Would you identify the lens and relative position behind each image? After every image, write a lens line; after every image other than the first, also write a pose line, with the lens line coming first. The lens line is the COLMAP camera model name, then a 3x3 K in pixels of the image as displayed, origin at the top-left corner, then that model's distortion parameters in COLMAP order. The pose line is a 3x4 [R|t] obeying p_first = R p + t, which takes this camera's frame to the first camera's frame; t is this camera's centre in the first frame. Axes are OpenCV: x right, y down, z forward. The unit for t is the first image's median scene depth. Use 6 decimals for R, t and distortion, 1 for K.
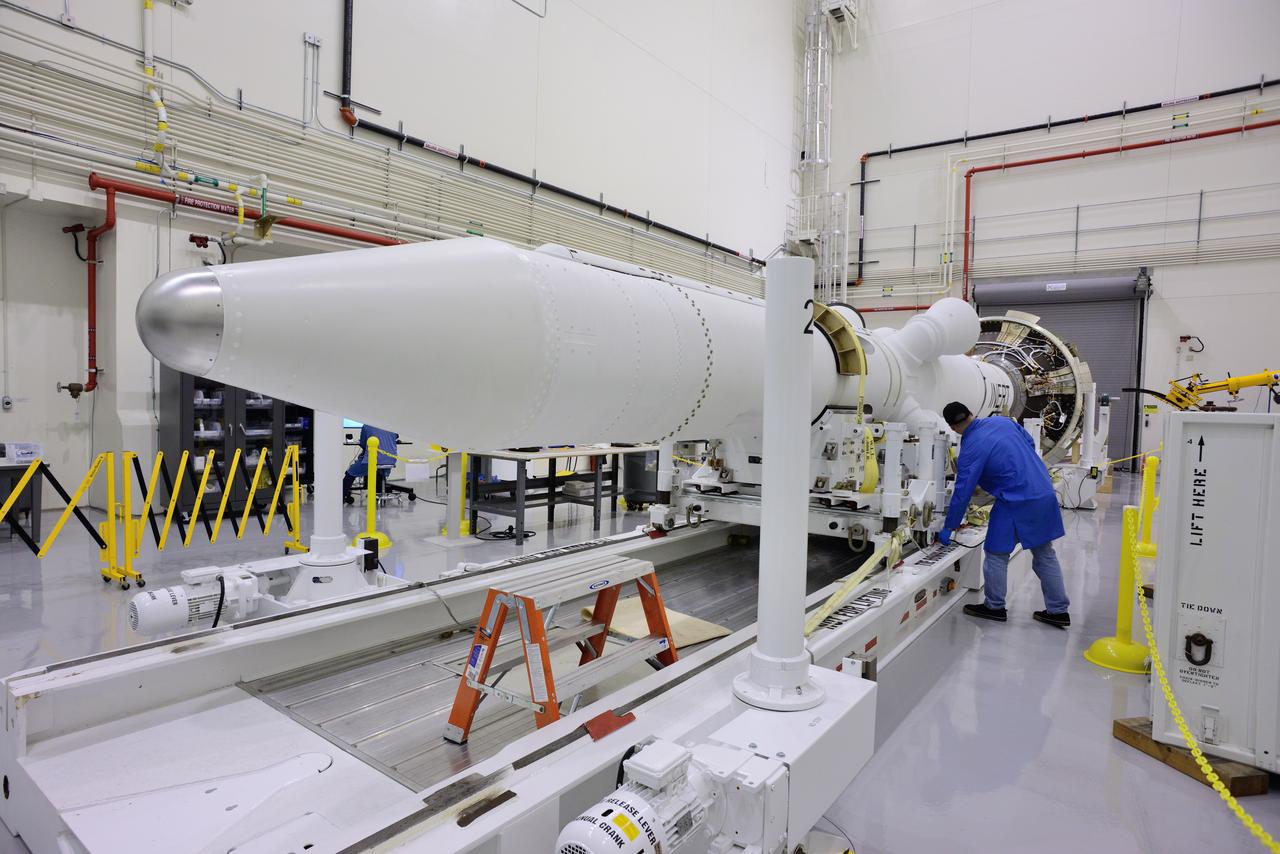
lens RADIAL K [[724.5, 0, 627.1], [0, 724.5, 429.7], [0, 0, 1]] dist [-0.104594, 0.074025]
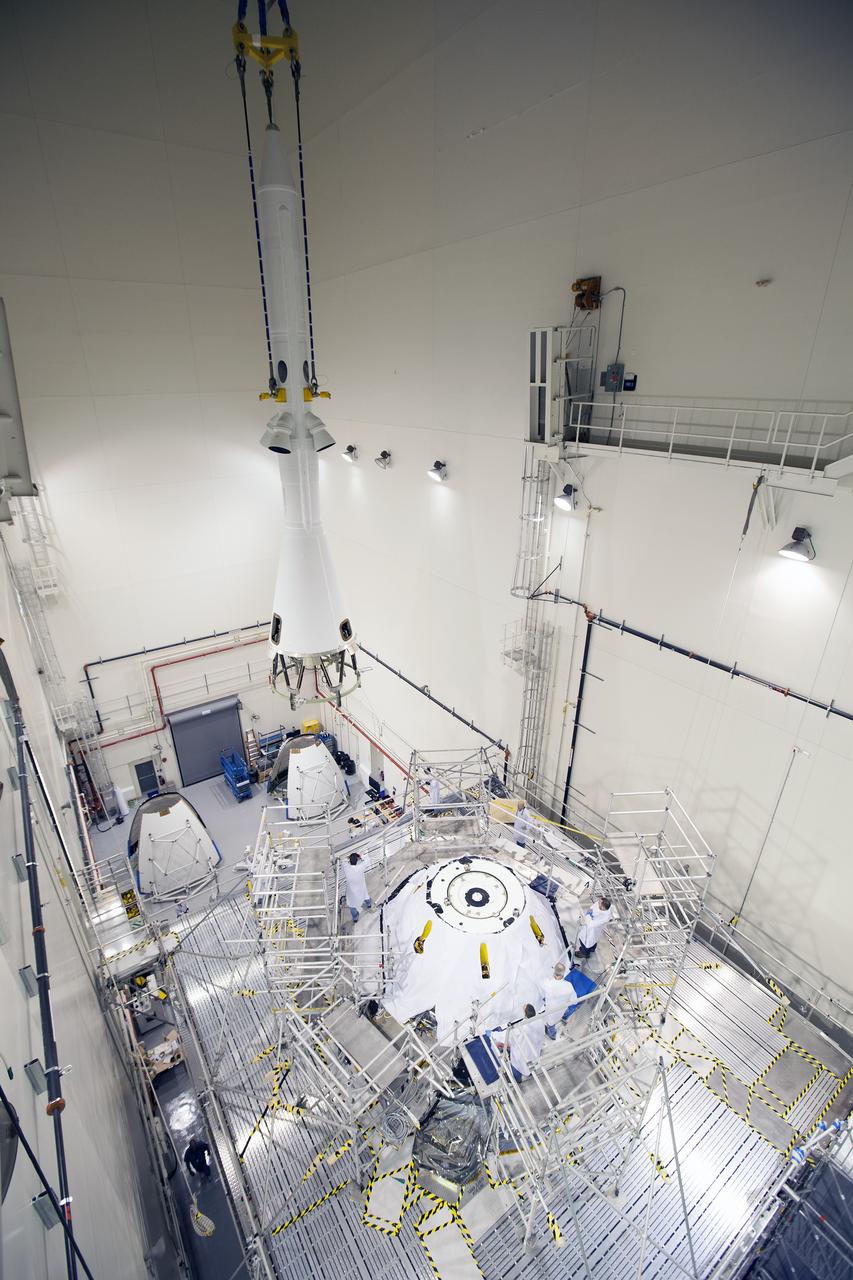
lens RADIAL K [[579.3, 0, 410.4], [0, 579.3, 650.0], [0, 0, 1]] dist [-0.062081, 0.030869]
pose [[0.318335, -0.431999, 0.843824, -0.573222], [0.052192, 0.896767, 0.439414, -1.054239], [-0.946540, -0.095840, 0.308019, -0.127950]]
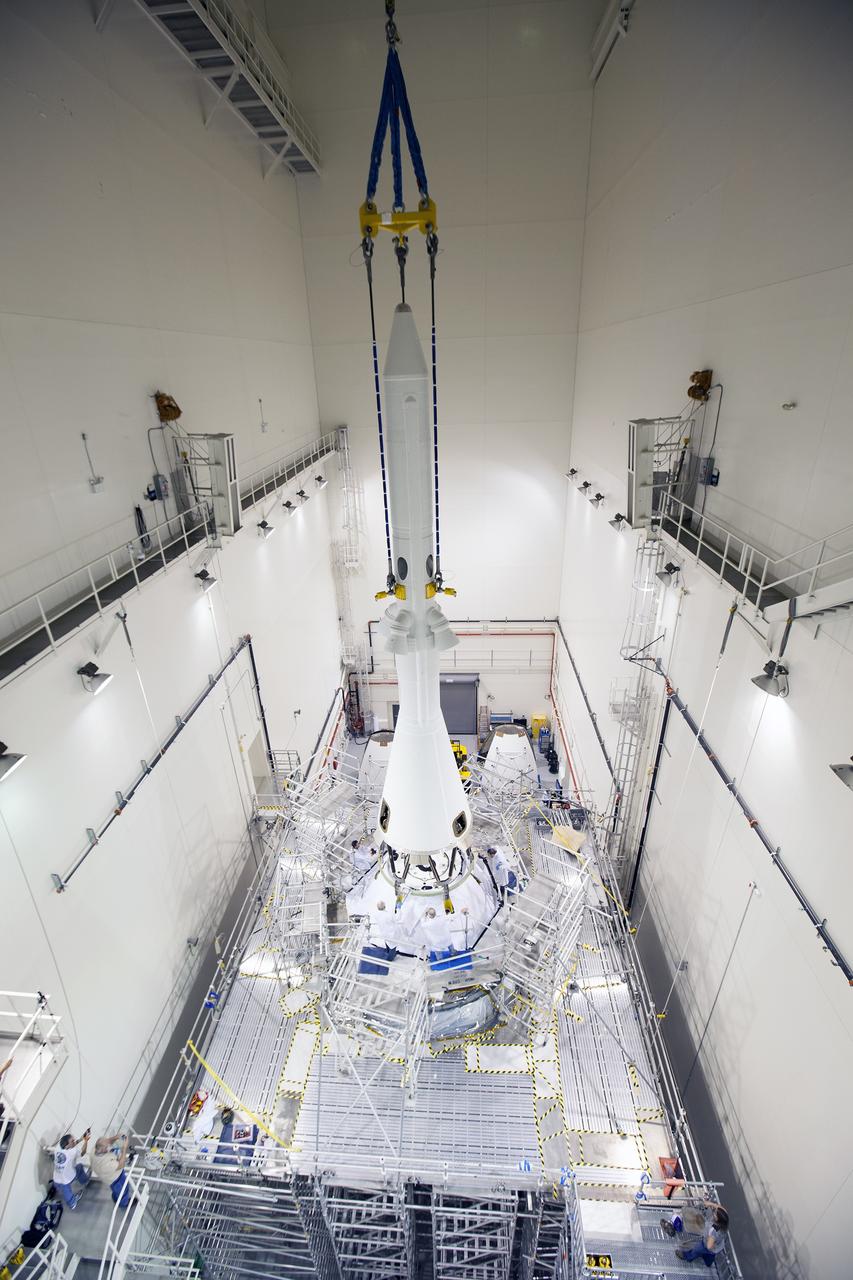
lens RADIAL K [[580.3, 0, 412.6], [0, 580.3, 652.3], [0, 0, 1]] dist [-0.056125, 0.022174]
pose [[0.836364, -0.300587, 0.458413, -0.451878], [0.087565, 0.898775, 0.429577, -1.172970], [-0.541135, -0.319142, 0.778024, -0.563576]]
